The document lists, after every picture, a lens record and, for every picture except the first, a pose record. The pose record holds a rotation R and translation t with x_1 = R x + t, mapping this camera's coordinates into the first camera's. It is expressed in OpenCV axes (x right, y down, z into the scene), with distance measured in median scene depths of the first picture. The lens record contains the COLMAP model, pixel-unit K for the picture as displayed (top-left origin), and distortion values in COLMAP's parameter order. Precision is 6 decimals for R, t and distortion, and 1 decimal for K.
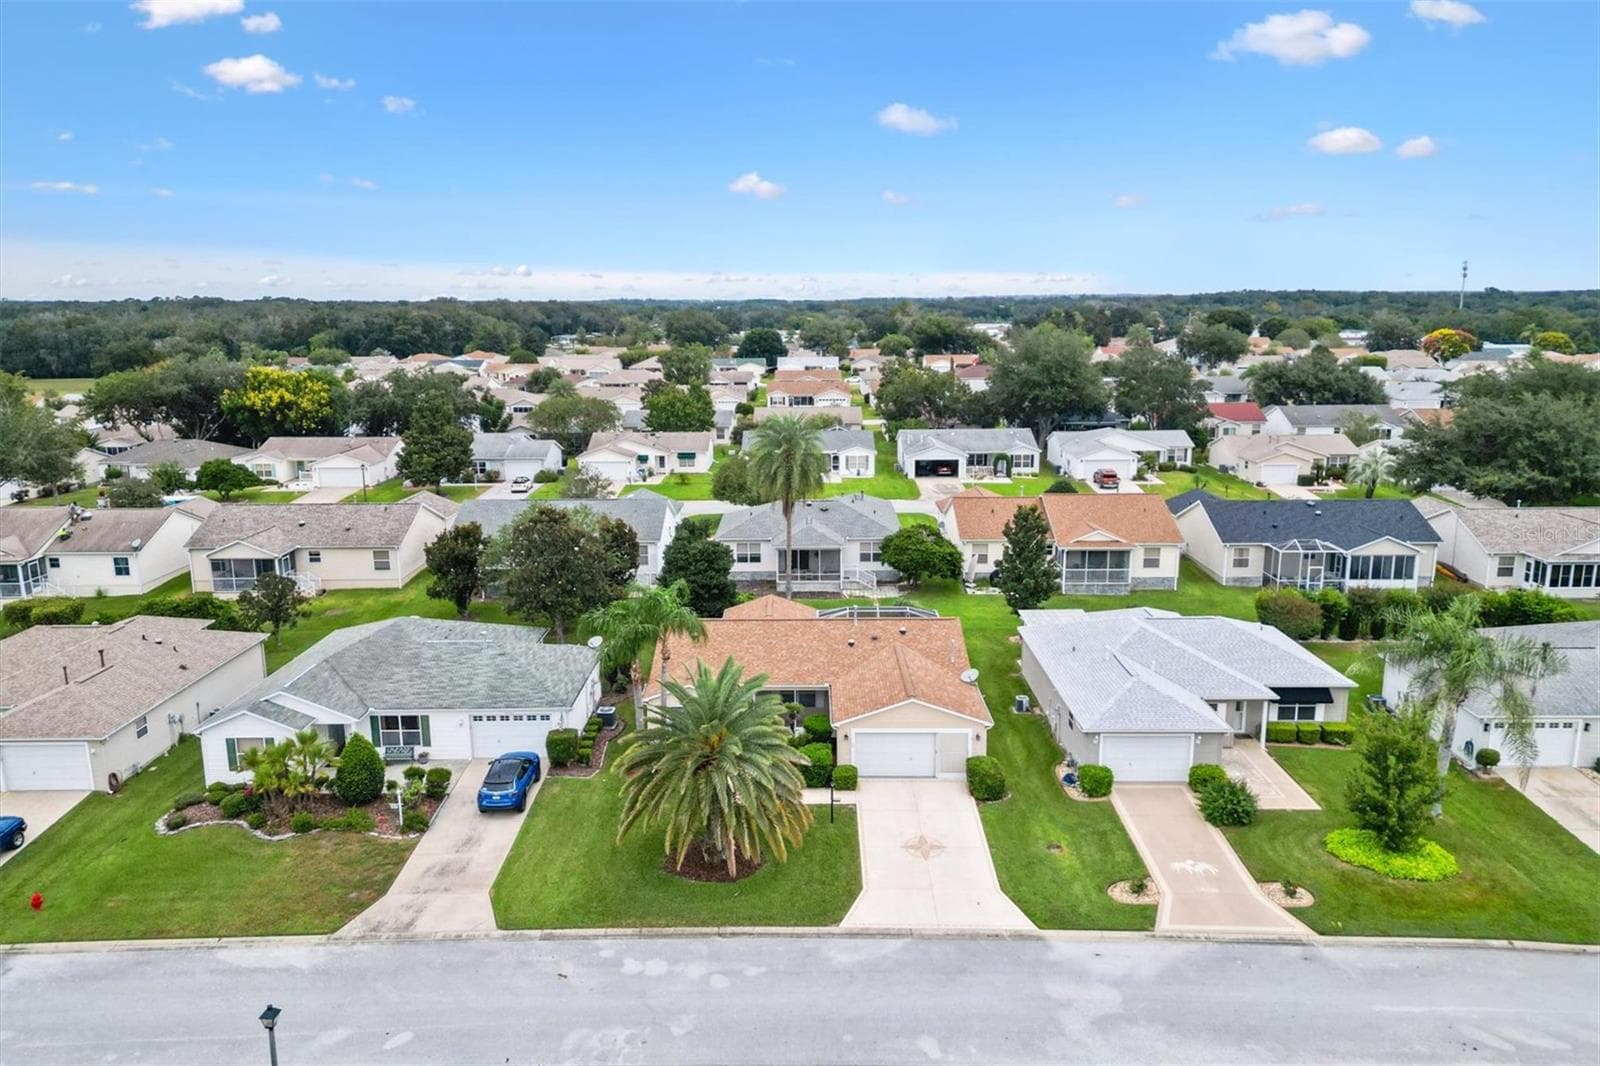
lens RADIAL K [[1130.5, 0, 746.7], [0, 1130.5, 536.9], [0, 0, 1]] dist [0.084276, -0.057964]
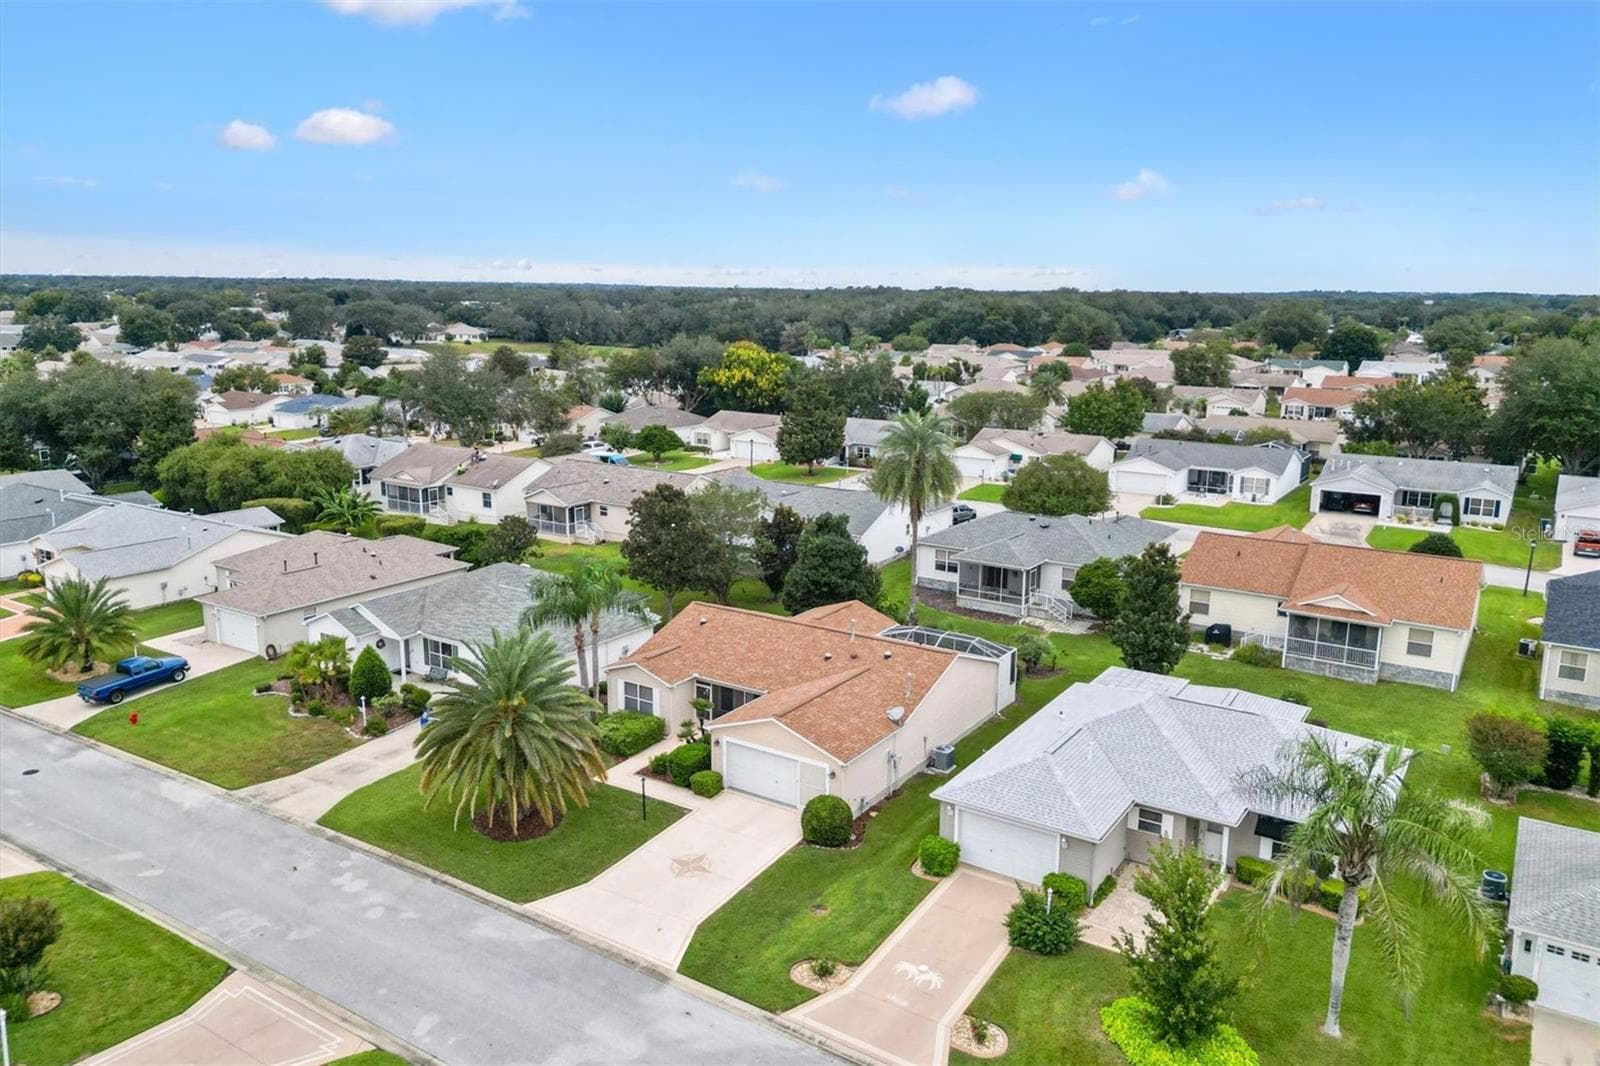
lens RADIAL K [[1130.5, 0, 746.7], [0, 1130.5, 536.9], [0, 0, 1]] dist [0.084276, -0.057964]
pose [[0.840118, 0.132275, -0.526028, 0.463362], [-0.128434, 0.990741, 0.044009, -0.033929], [0.526979, 0.030587, 0.849328, 0.145283]]
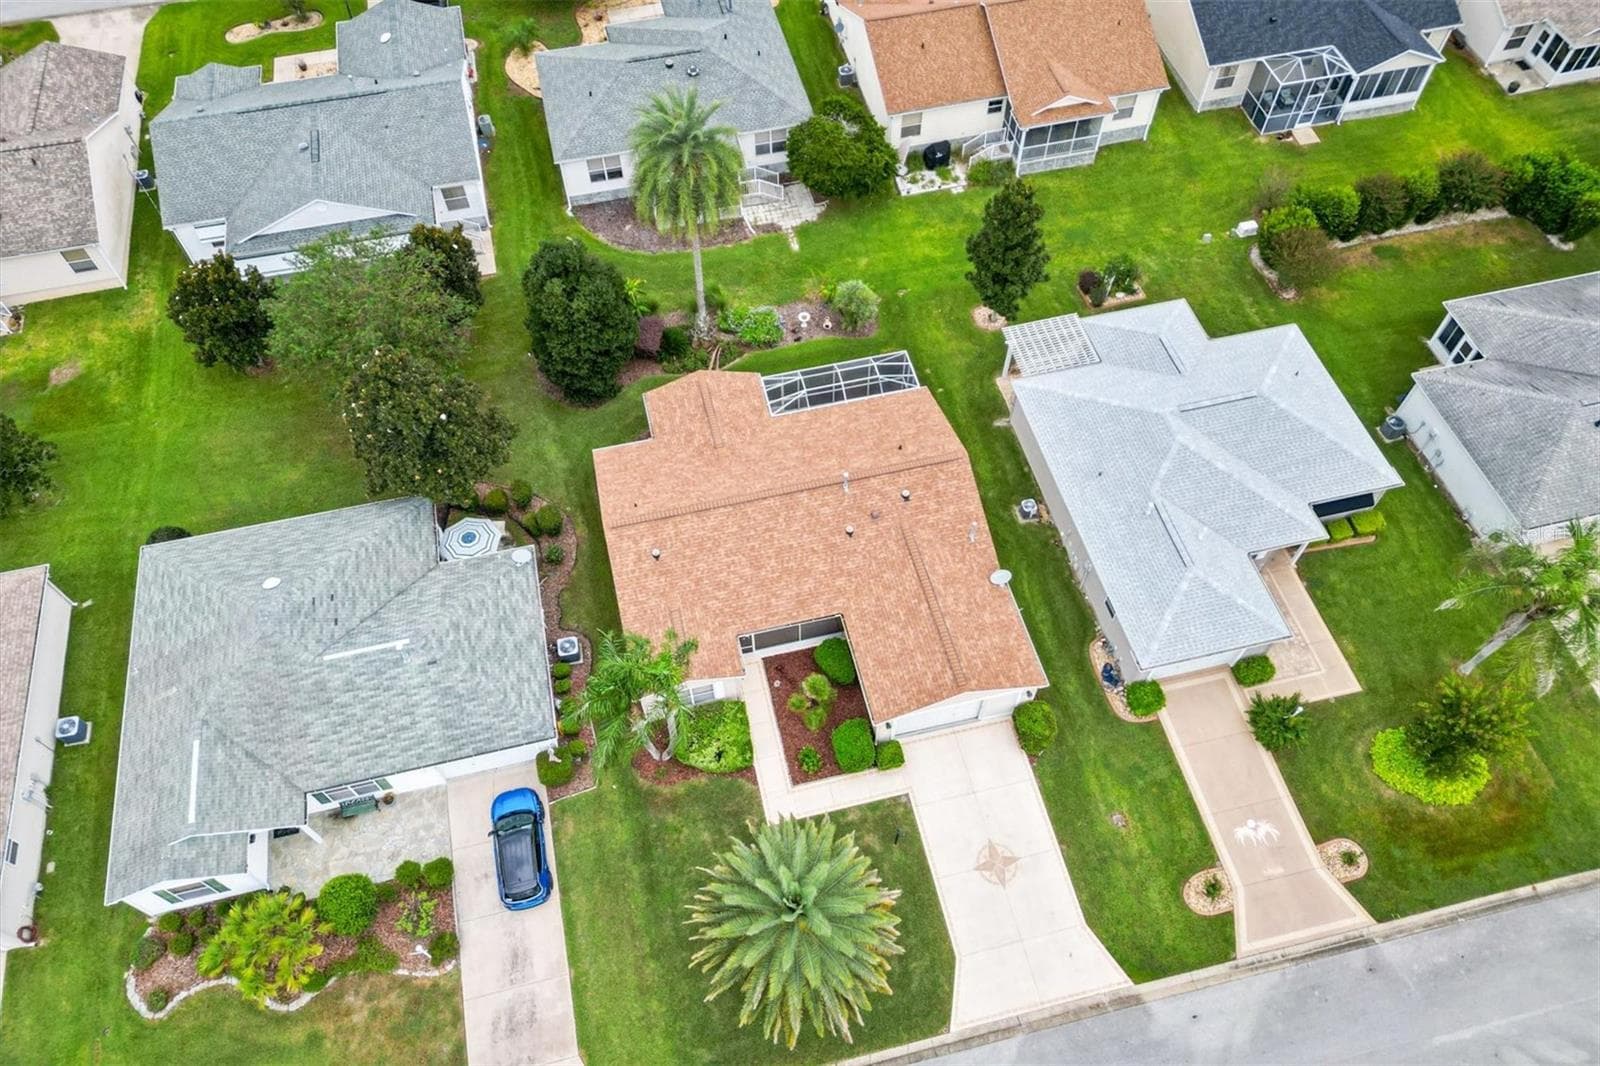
lens RADIAL K [[1130.5, 0, 746.7], [0, 1130.5, 536.9], [0, 0, 1]] dist [0.084276, -0.057964]
pose [[0.965349, -0.228557, 0.125952, -0.075638], [0.073260, 0.700581, 0.709802, -0.438904], [-0.250470, -0.675979, 0.693049, 0.399401]]
